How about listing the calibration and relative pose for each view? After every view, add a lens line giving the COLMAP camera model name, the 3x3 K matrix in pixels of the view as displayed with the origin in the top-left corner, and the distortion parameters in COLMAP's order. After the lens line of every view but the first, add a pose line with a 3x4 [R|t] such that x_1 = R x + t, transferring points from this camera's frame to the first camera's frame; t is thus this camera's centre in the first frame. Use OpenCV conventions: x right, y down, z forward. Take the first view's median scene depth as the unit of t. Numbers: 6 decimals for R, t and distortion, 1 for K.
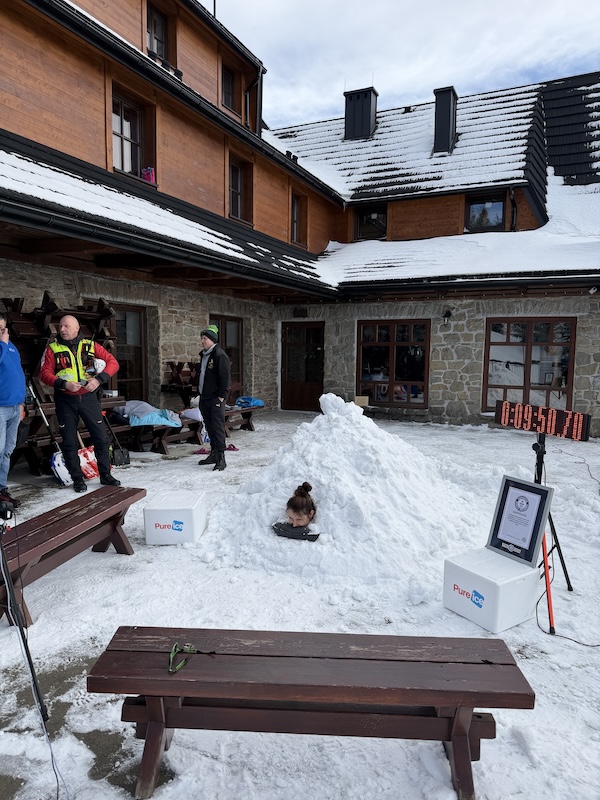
lens RADIAL K [[550.6, 0, 302.0], [0, 550.6, 401.2], [0, 0, 1]] dist [0.139417, -0.254886]
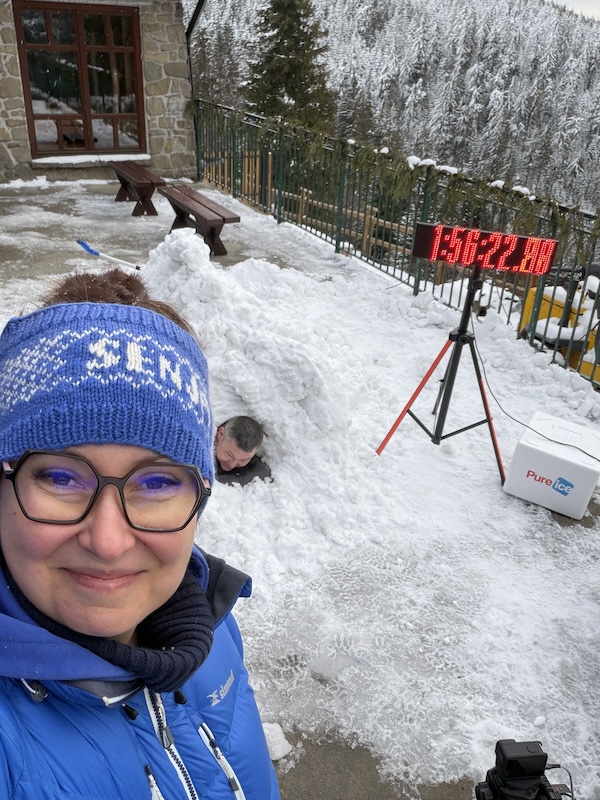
lens RADIAL K [[720.2, 0, 300.0], [0, 720.2, 400.0], [0, 0, 1]] dist [-0.057876, 0.095314]
pose [[0.621069, -0.352270, 0.700128, -0.179422], [0.042109, 0.907006, 0.419007, -0.062114], [-0.782624, -0.230751, 0.578147, 0.172132]]
